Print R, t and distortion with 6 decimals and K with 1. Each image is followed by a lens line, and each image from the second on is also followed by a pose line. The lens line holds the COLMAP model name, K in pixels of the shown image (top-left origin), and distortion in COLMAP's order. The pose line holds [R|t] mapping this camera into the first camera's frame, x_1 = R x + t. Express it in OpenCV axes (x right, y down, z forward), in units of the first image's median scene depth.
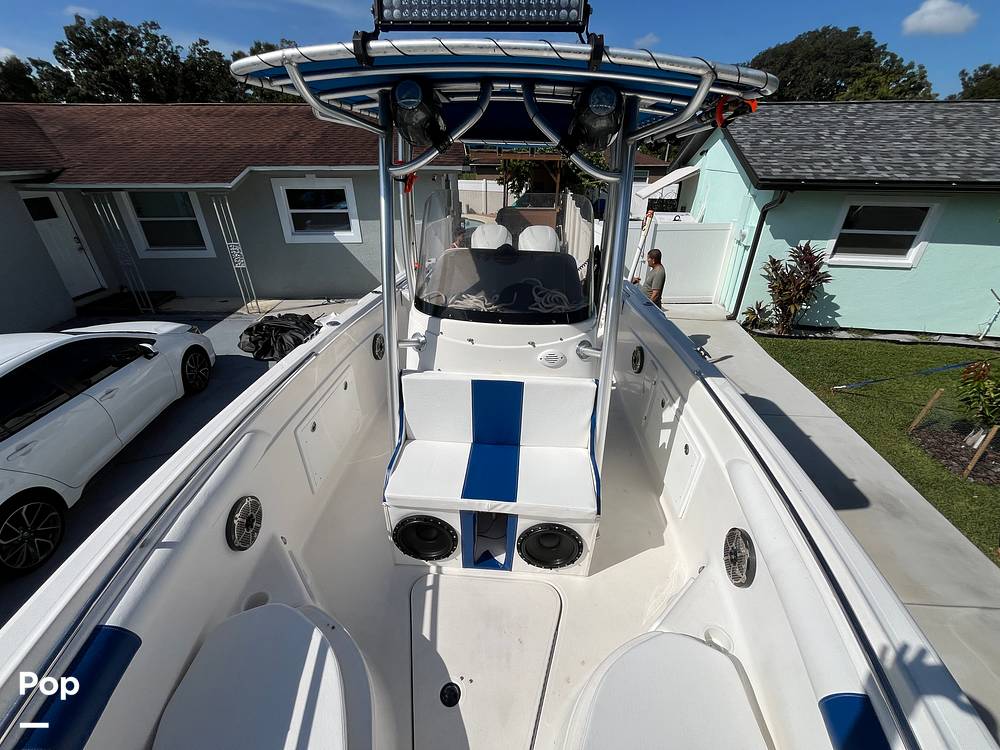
lens RADIAL K [[403.8, 0, 498.5], [0, 403.8, 375.3], [0, 0, 1]] dist [-0.002882, 0.000091]
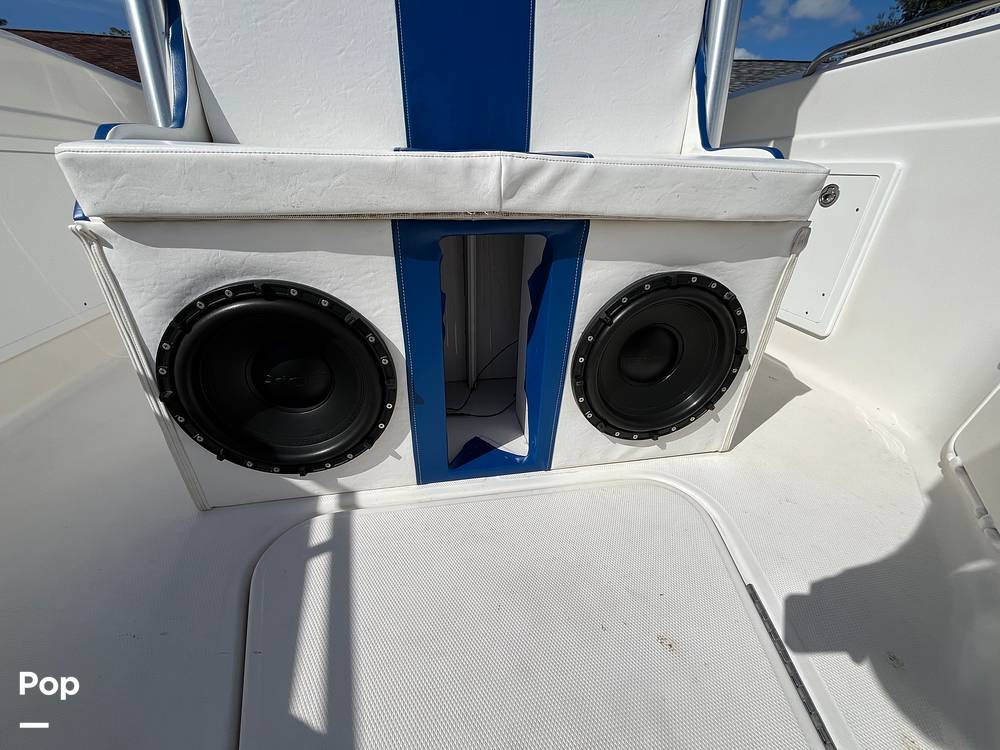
lens RADIAL K [[403.8, 0, 501.4], [0, 403.8, 382.5], [0, 0, 1]] dist [-0.002882, 0.000091]
pose [[0.969292, -0.110020, 0.219928, -0.087593], [0.117419, 0.992864, -0.020819, 0.414602], [-0.216068, 0.046004, 0.975294, 0.650860]]
